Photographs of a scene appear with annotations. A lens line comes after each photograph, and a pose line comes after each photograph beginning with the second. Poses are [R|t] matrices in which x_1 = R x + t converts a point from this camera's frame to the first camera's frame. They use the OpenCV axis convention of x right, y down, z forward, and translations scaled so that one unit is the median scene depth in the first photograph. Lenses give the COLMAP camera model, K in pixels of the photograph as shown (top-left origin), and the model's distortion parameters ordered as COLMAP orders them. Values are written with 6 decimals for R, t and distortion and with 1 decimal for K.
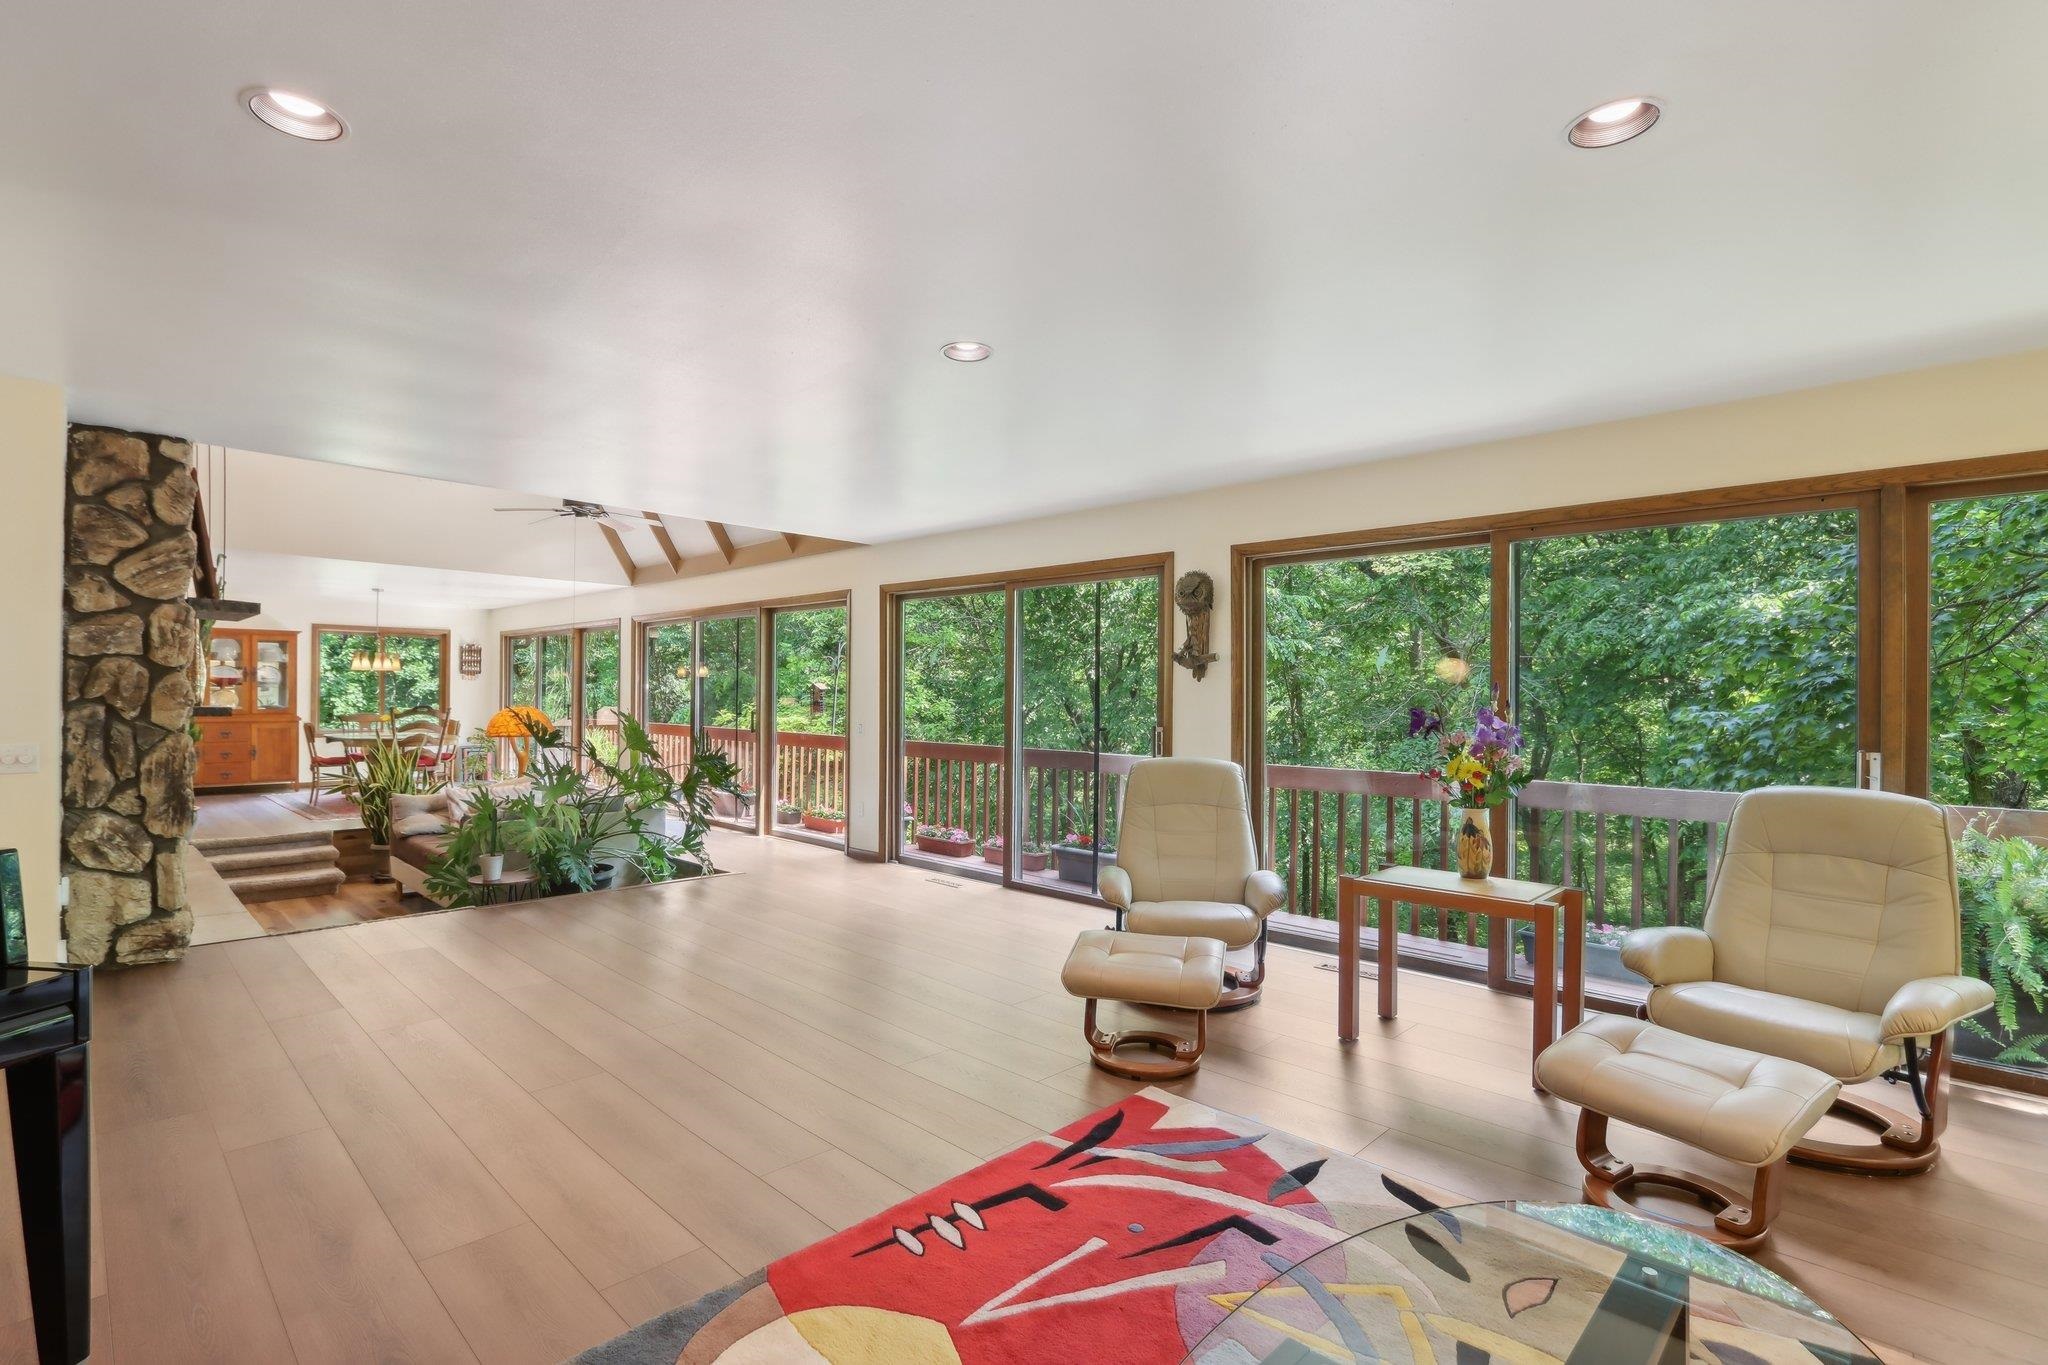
lens RADIAL K [[950.5, 0, 997.6], [0, 950.5, 690.7], [0, 0, 1]] dist [-0.022976, 0.004865]
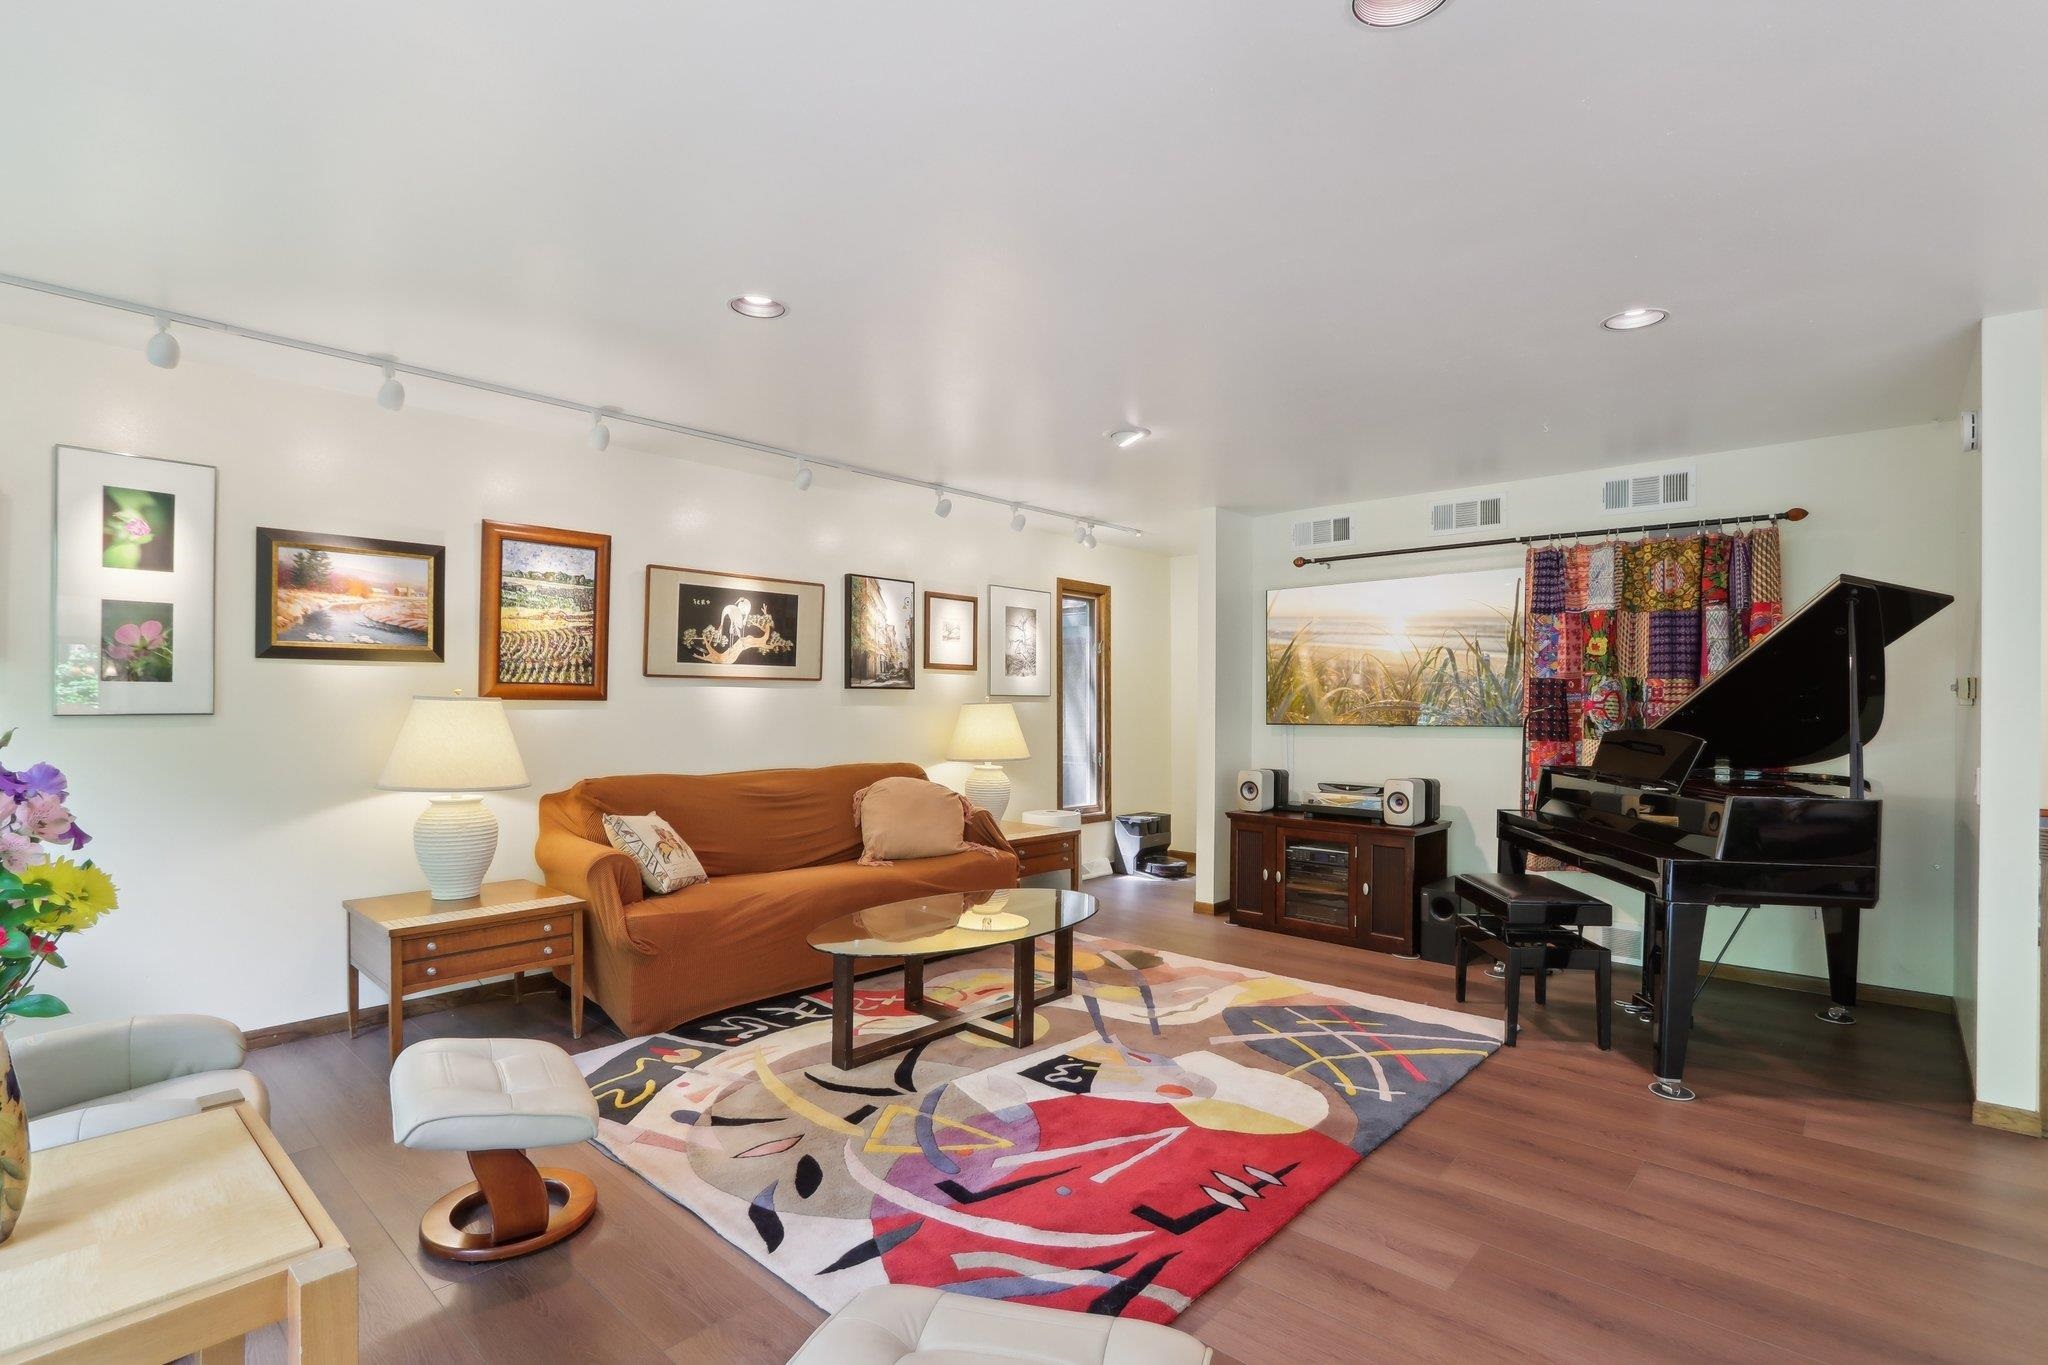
lens RADIAL K [[965.0, 0, 993.5], [0, 965.0, 692.0], [0, 0, 1]] dist [-0.022670, 0.005648]
pose [[-0.999471, -0.013834, -0.029439, 0.136731], [-0.013428, 0.999813, -0.013950, 0.008901], [0.029627, -0.013547, -0.999469, 1.075724]]
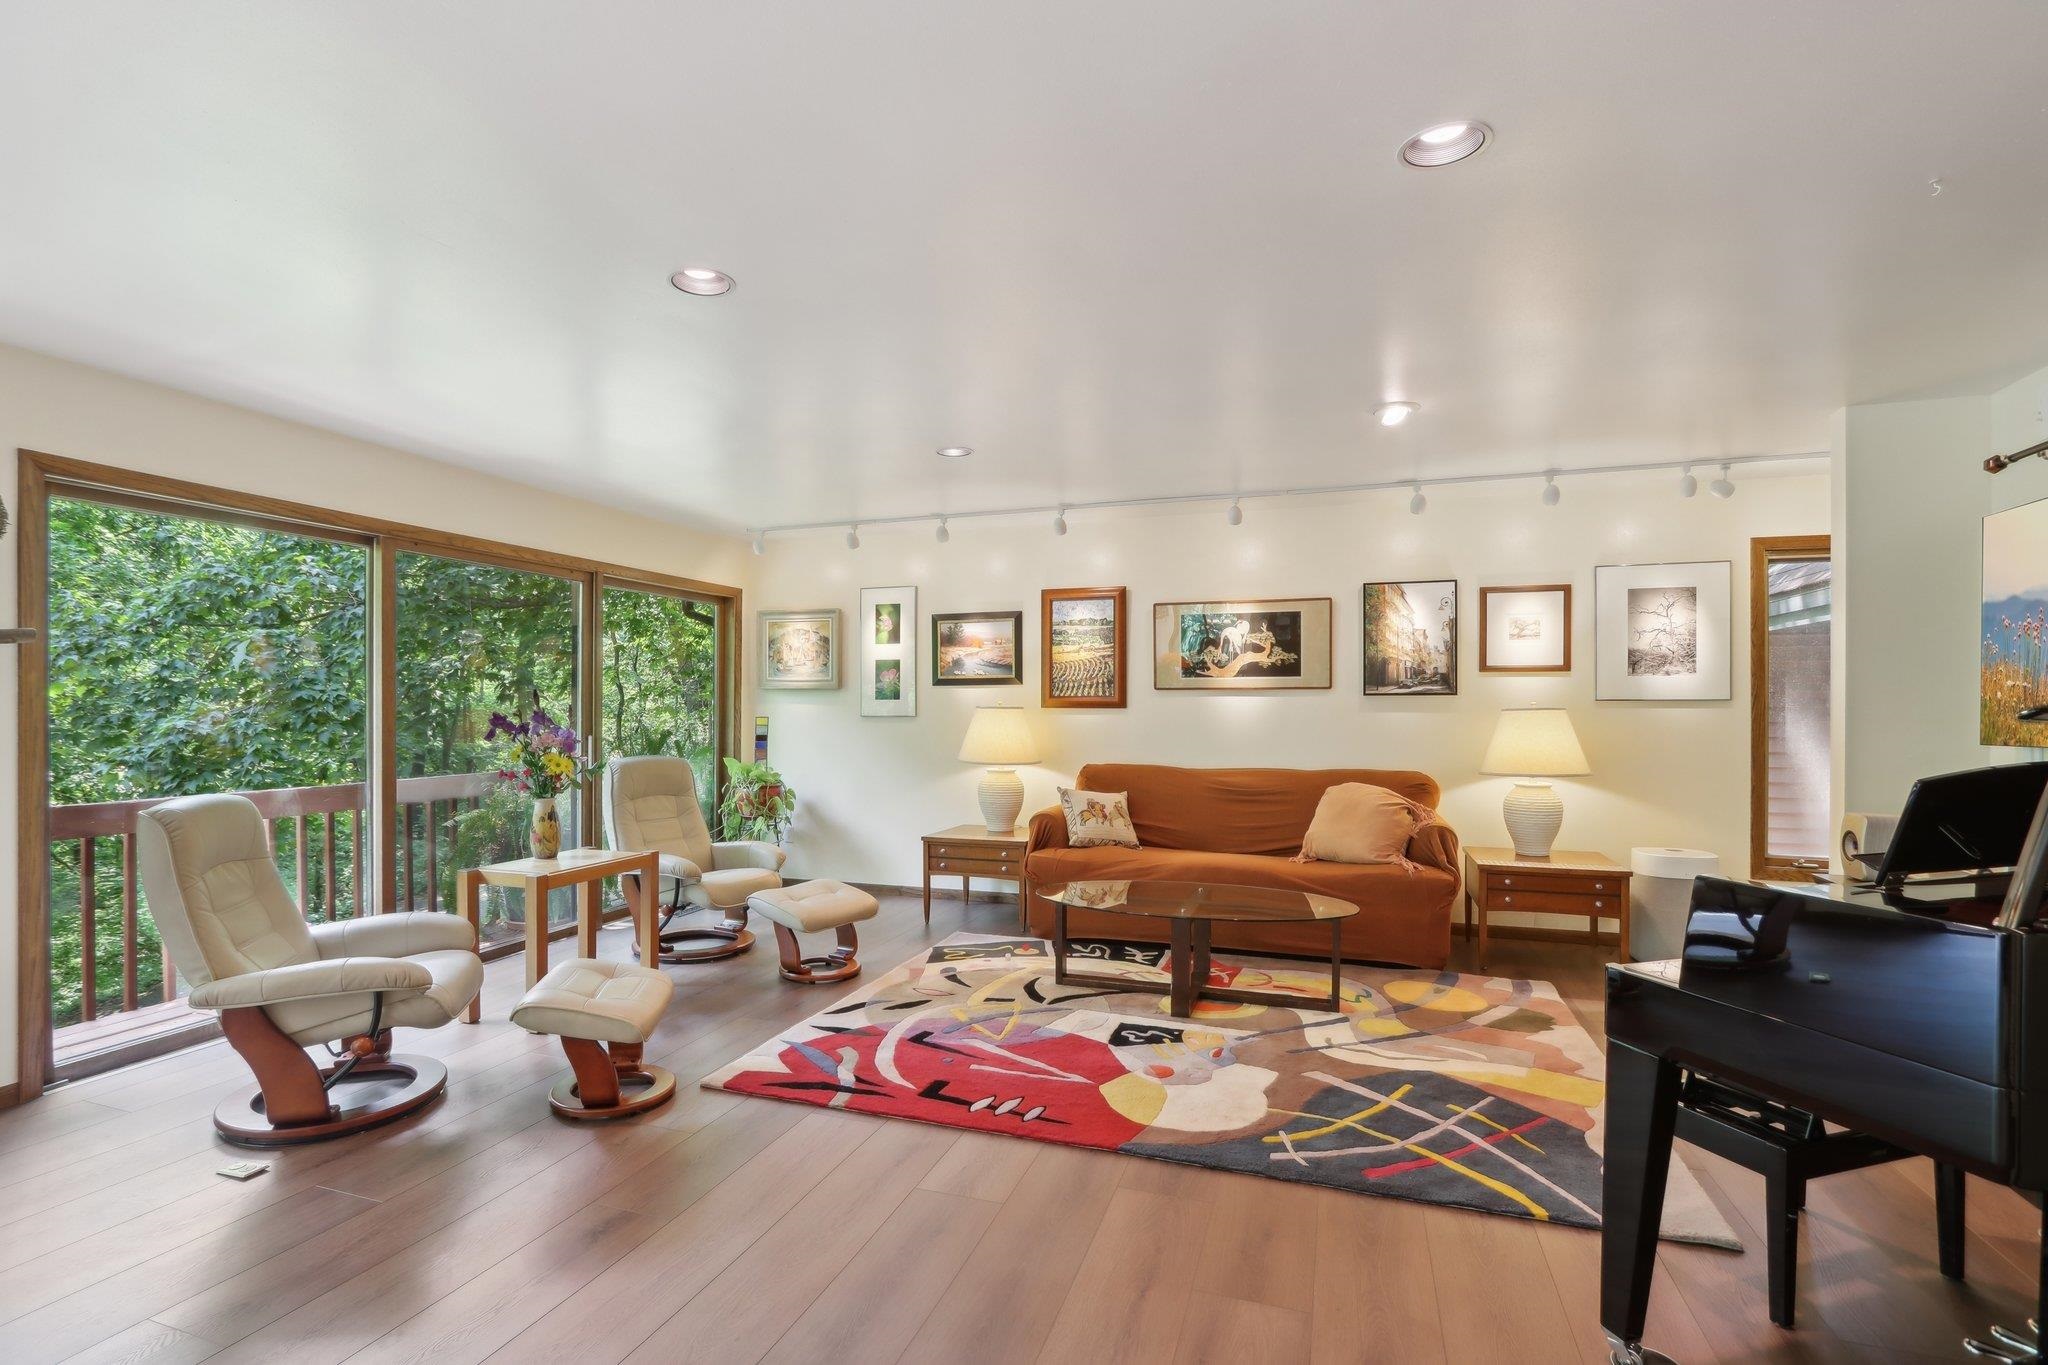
lens RADIAL K [[976.5, 0, 987.1], [0, 976.5, 691.1], [0, 0, 1]] dist [-0.023345, 0.006240]
pose [[-0.420102, 0.006215, 0.907456, -0.656158], [-0.007961, 0.999913, -0.010533, 0.001107], [-0.907442, -0.011649, -0.420016, 0.818765]]
